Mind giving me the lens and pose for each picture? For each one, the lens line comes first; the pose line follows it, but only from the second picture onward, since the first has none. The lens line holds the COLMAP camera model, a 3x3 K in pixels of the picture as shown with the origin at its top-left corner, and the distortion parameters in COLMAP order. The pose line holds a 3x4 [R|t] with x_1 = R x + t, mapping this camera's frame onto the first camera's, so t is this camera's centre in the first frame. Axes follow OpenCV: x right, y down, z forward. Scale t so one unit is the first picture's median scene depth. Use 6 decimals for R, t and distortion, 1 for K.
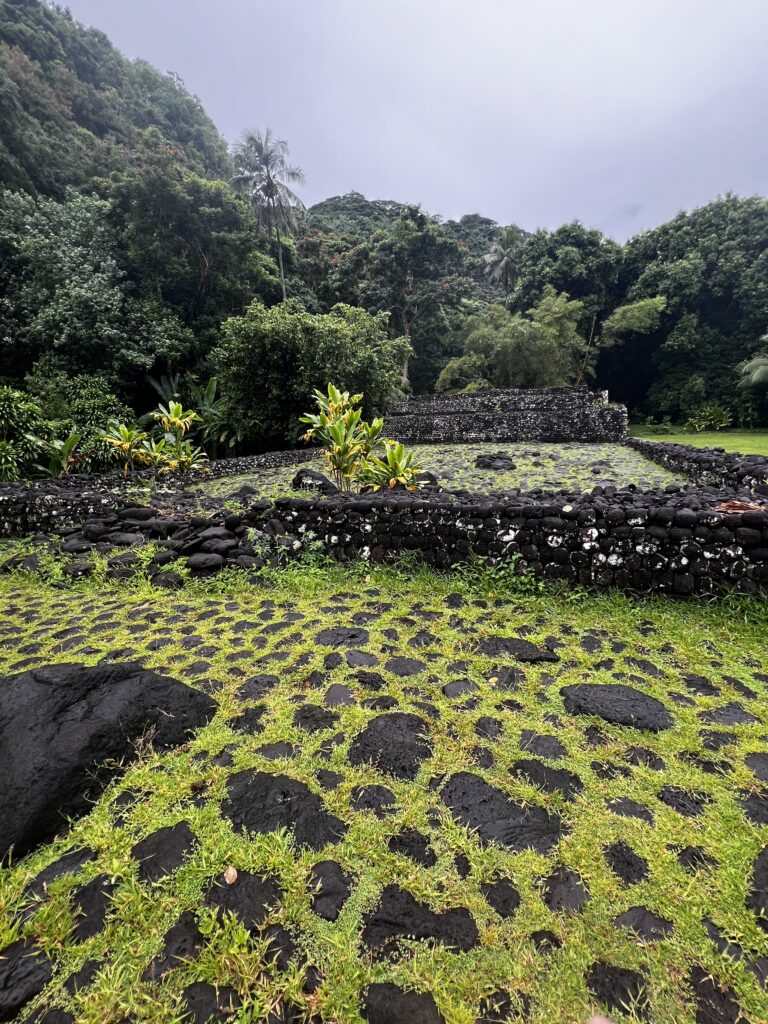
lens RADIAL K [[477.2, 0, 383.2], [0, 477.2, 516.1], [0, 0, 1]] dist [0.016859, 0.000732]
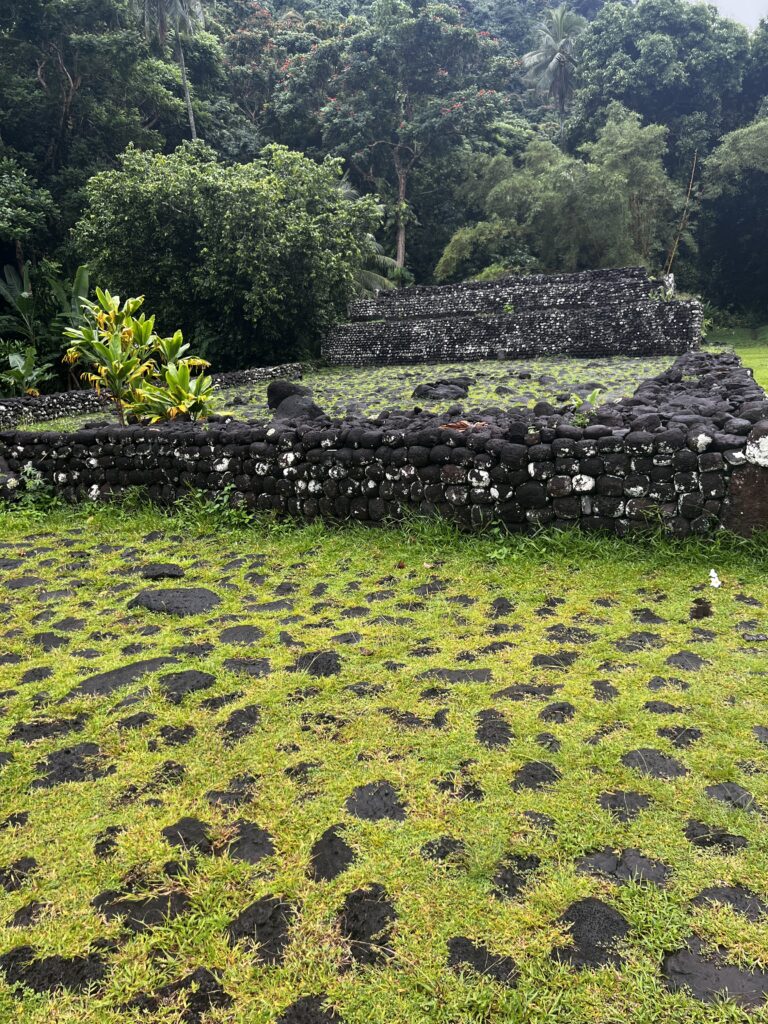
lens RADIAL K [[766.4, 0, 379.6], [0, 766.4, 519.5], [0, 0, 1]] dist [0.064538, -0.045511]
pose [[0.999415, -0.014373, -0.031025, 0.090690], [0.015821, 0.998773, 0.046937, 0.012181], [0.030312, -0.047401, 0.998416, -0.064920]]
